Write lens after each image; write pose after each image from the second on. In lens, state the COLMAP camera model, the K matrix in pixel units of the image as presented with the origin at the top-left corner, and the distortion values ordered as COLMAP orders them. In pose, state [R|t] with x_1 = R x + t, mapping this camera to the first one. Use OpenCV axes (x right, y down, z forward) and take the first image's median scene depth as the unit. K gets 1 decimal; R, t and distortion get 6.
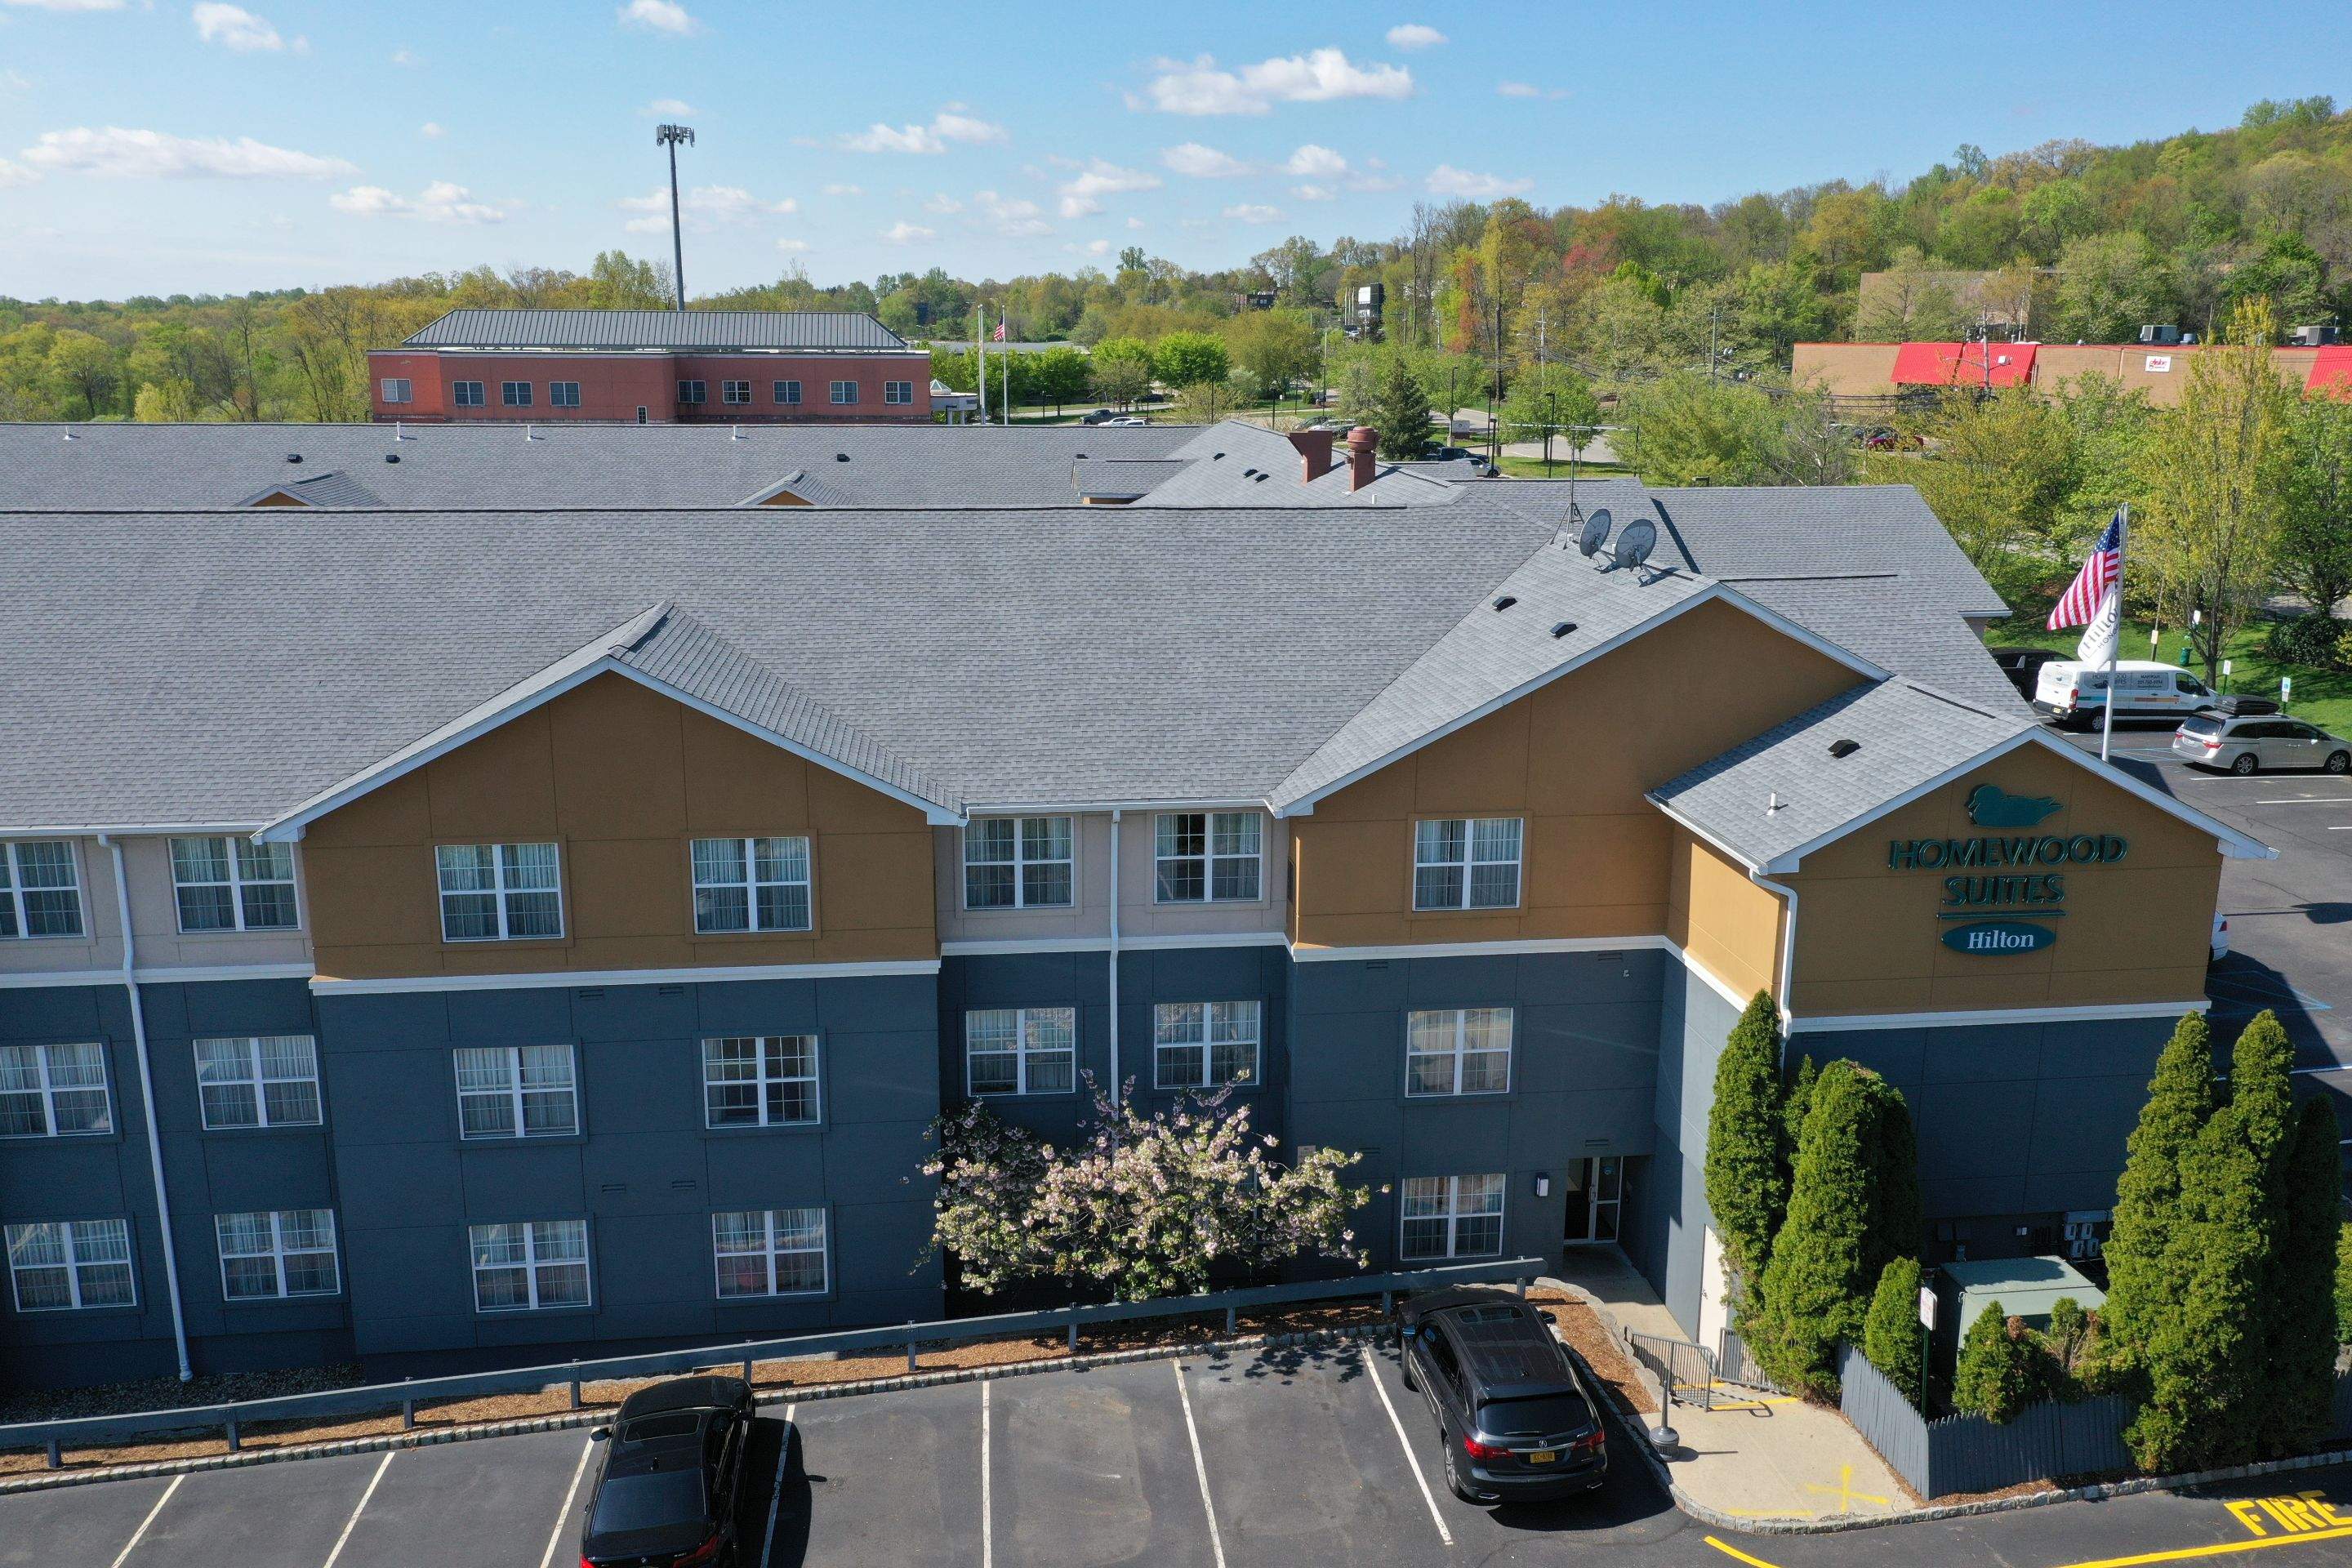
lens RADIAL K [[1871.8, 0, 1177.1], [0, 1871.8, 785.0], [0, 0, 1]] dist [0.015856, 0.002516]
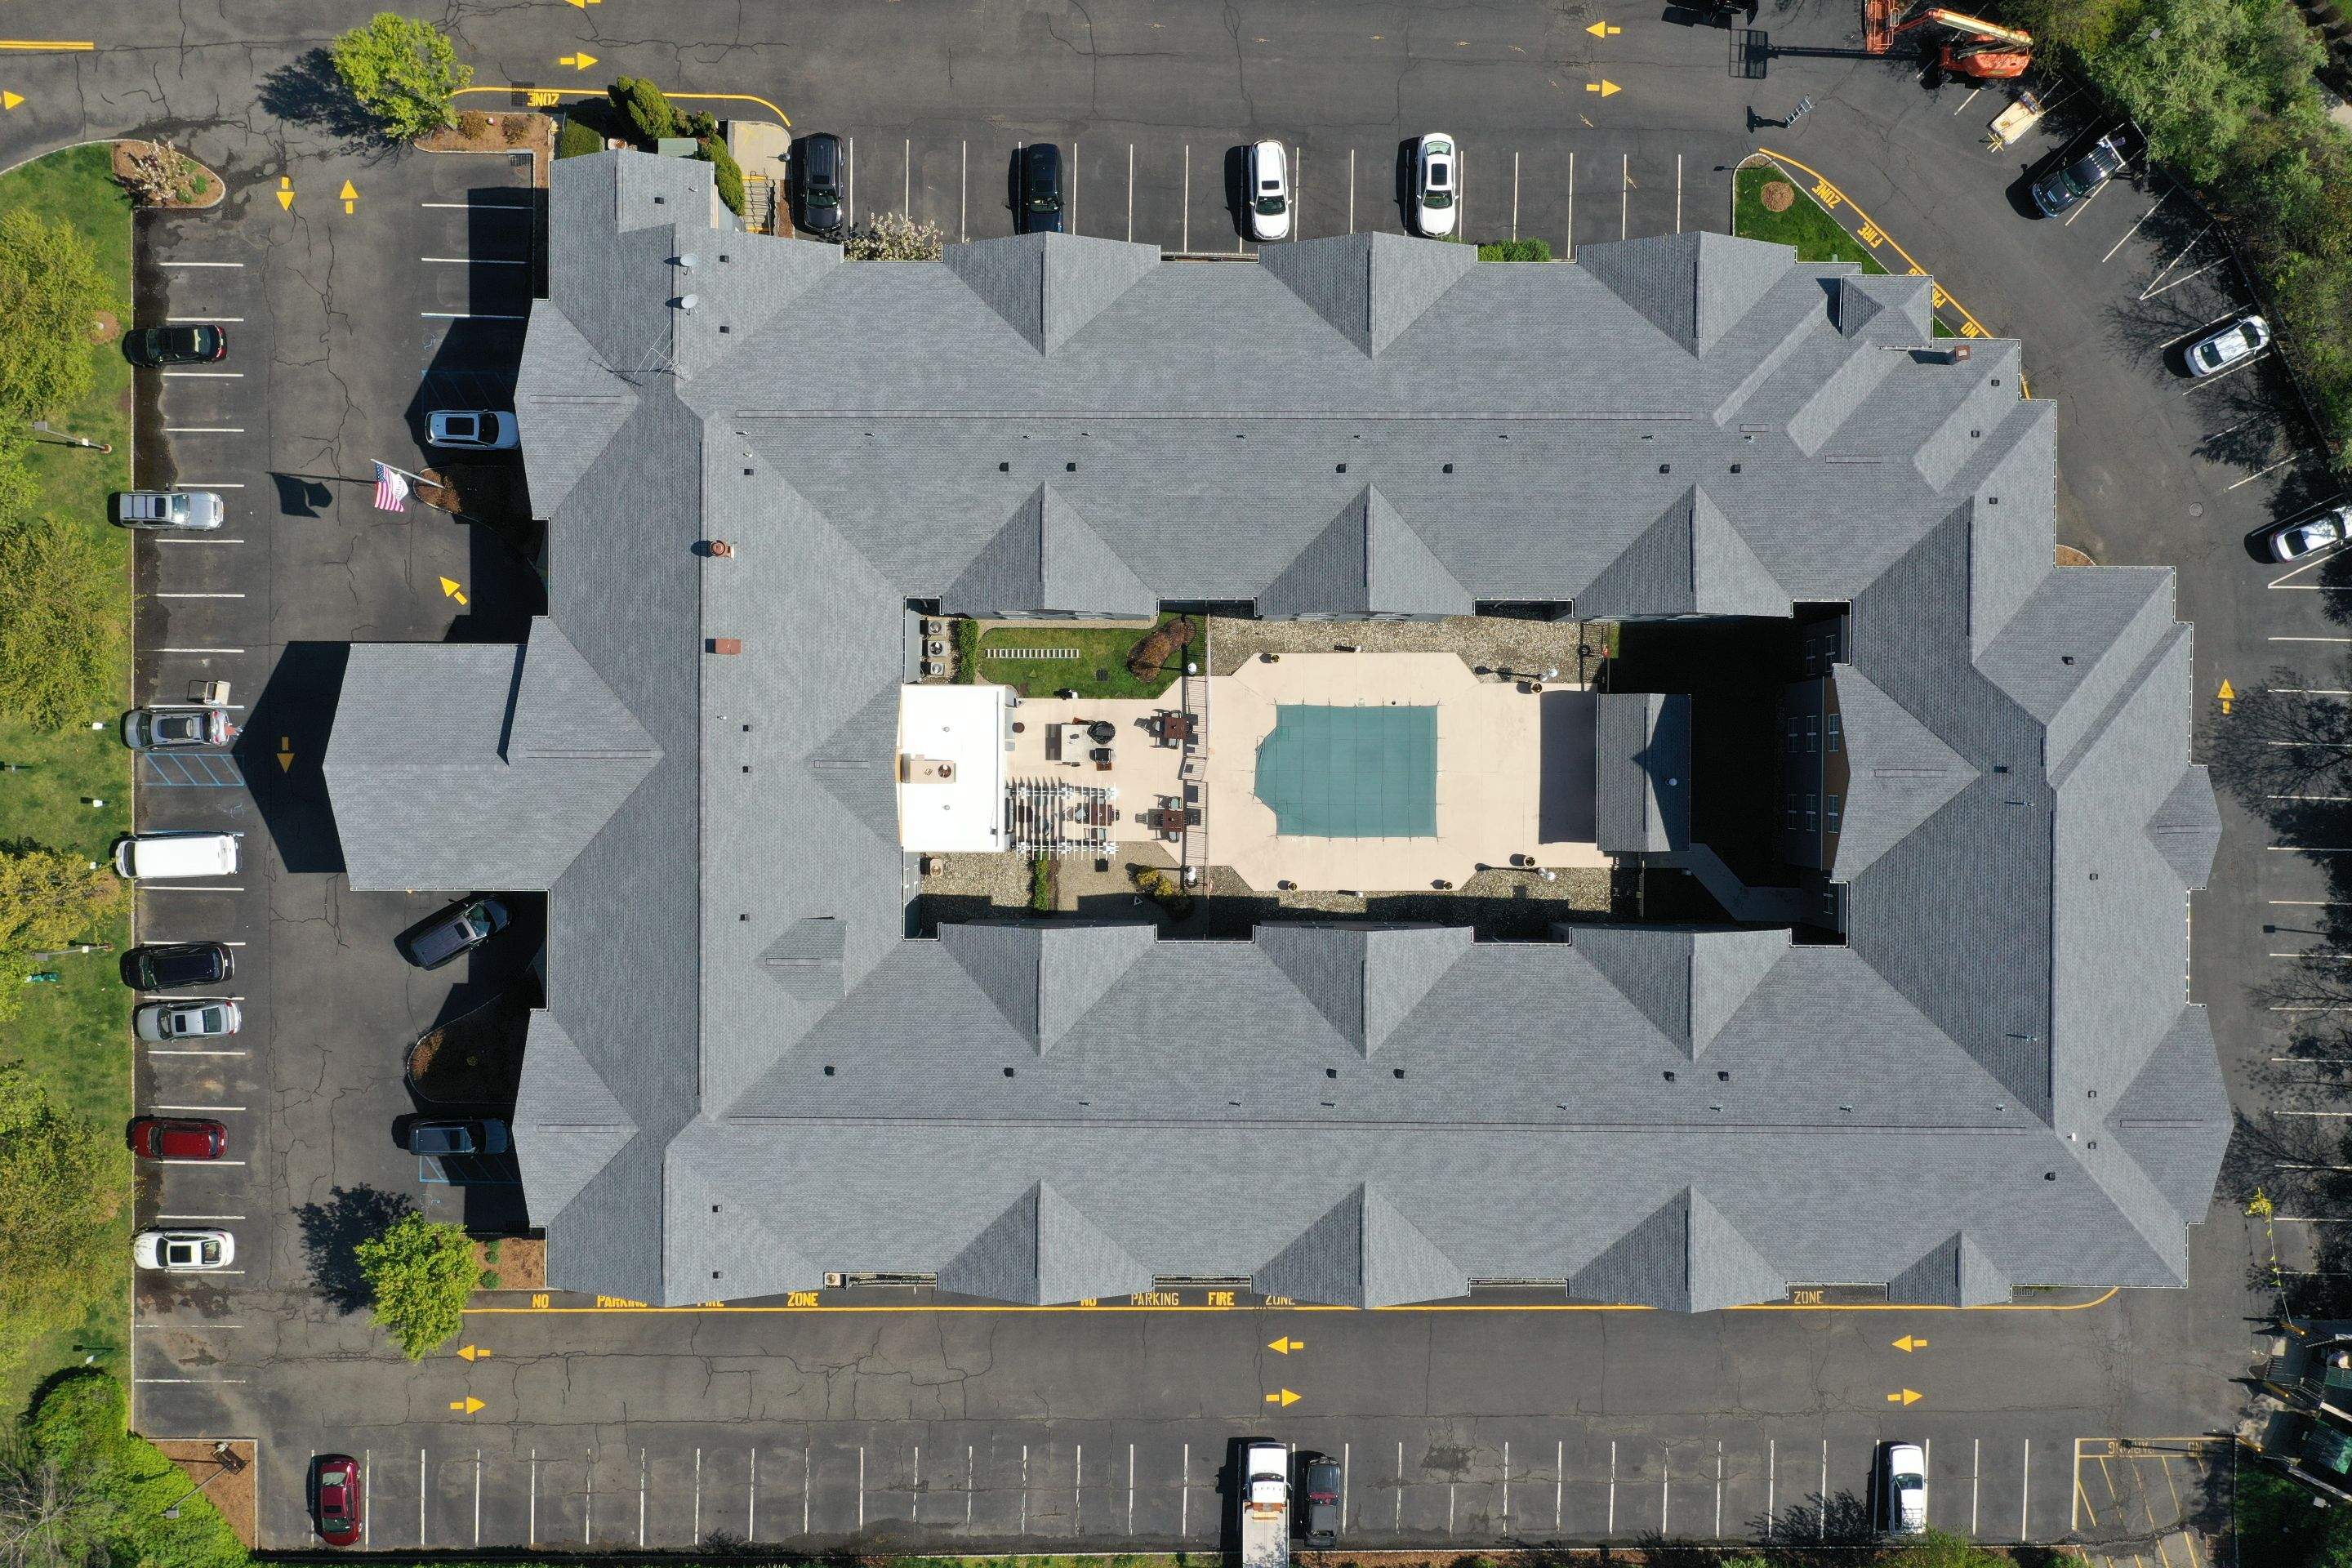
lens RADIAL K [[1871.8, 0, 1179.4], [0, 1871.8, 783.9], [0, 0, 1]] dist [0.015856, 0.002516]
pose [[-0.991764, -0.127985, 0.005001, -0.603027], [0.035945, -0.240635, 0.969950, -3.053361], [-0.122935, 0.962141, 0.243253, 1.004100]]
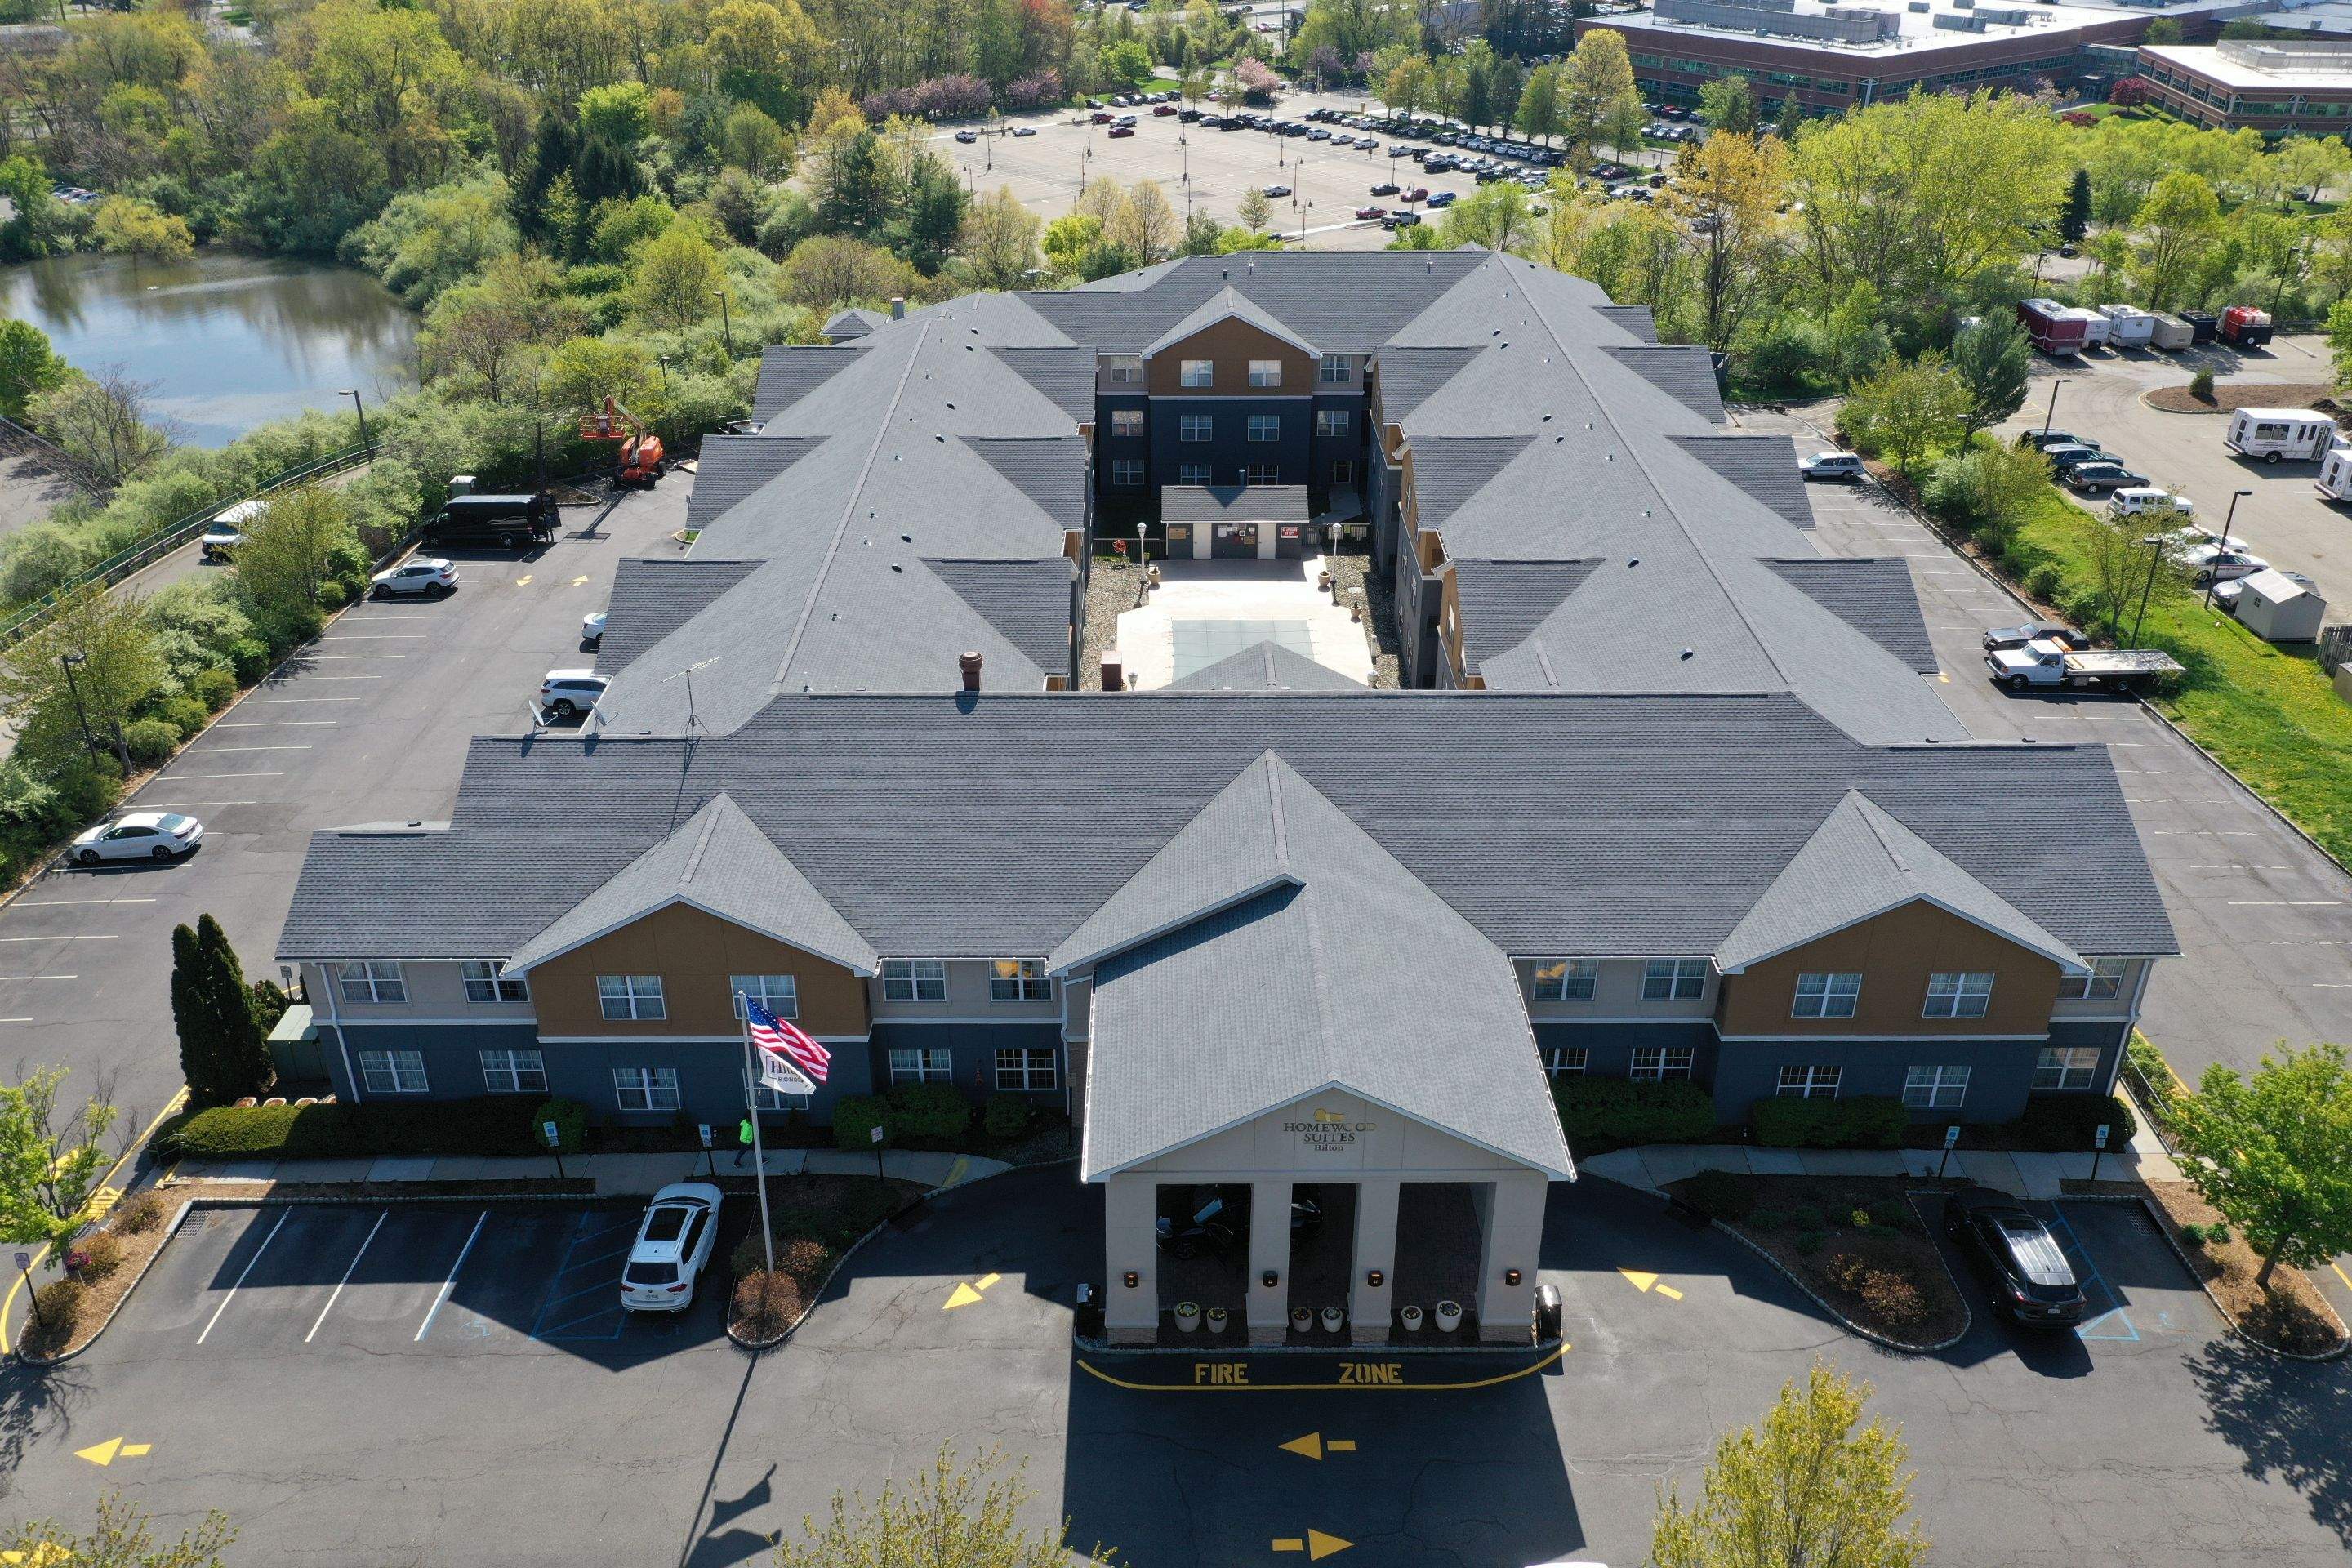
lens RADIAL K [[1871.8, 0, 1171.1], [0, 1871.8, 781.5], [0, 0, 1]] dist [0.015856, 0.002516]
pose [[-0.118554, 0.467960, -0.875762, 1.883809], [-0.233951, 0.843987, 0.482652, -1.149059], [0.964993, 0.262105, 0.009422, 1.647923]]
